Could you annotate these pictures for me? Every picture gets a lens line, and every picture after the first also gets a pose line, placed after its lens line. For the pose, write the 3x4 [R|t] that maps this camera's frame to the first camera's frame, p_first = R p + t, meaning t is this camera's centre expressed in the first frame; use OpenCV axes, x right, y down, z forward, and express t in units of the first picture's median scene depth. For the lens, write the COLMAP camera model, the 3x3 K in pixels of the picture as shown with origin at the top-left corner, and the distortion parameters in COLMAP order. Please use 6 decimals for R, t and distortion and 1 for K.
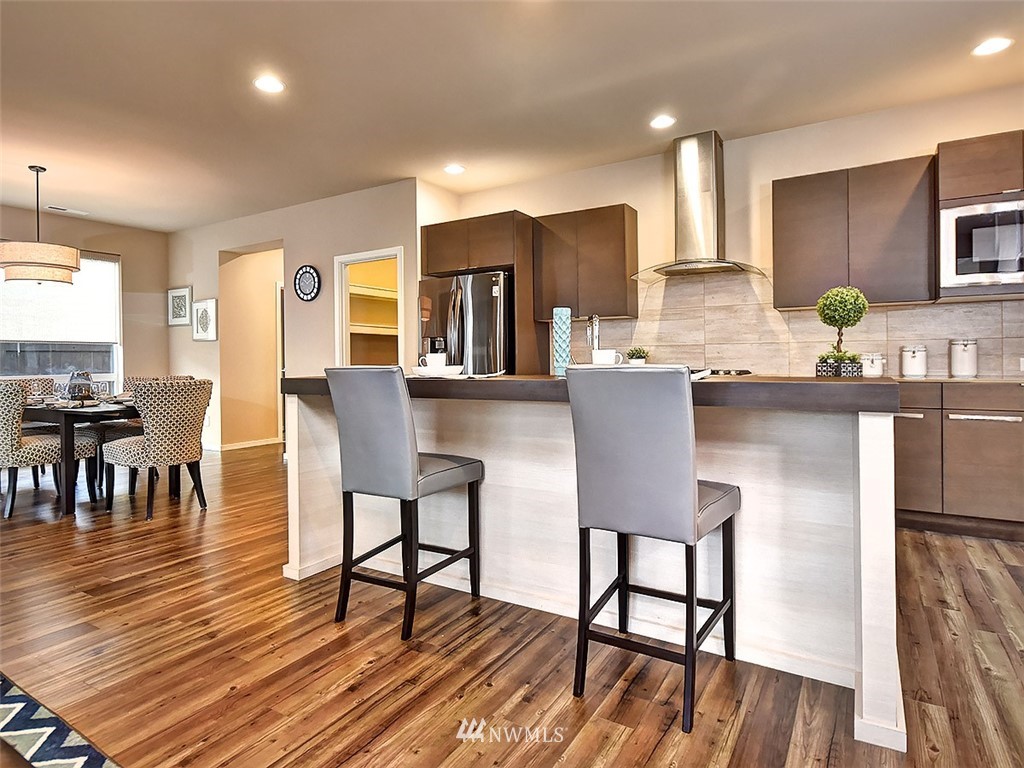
lens RADIAL K [[549.3, 0, 507.0], [0, 549.3, 380.5], [0, 0, 1]] dist [0.001937, 0.003654]
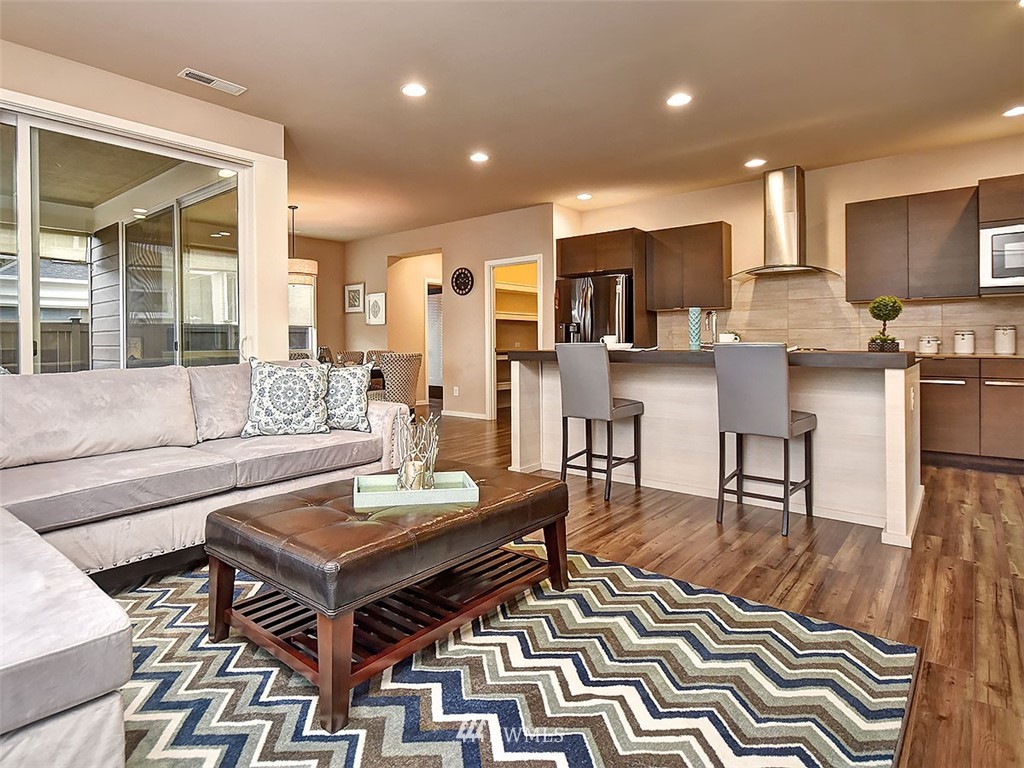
lens RADIAL K [[549.3, 0, 473.9], [0, 549.3, 353.5], [0, 0, 1]] dist [0.001937, 0.003654]
pose [[0.987169, 0.008424, -0.159456, -0.170627], [-0.010564, 0.999865, -0.012578, 0.017417], [0.159329, 0.014101, 0.987125, -0.413082]]
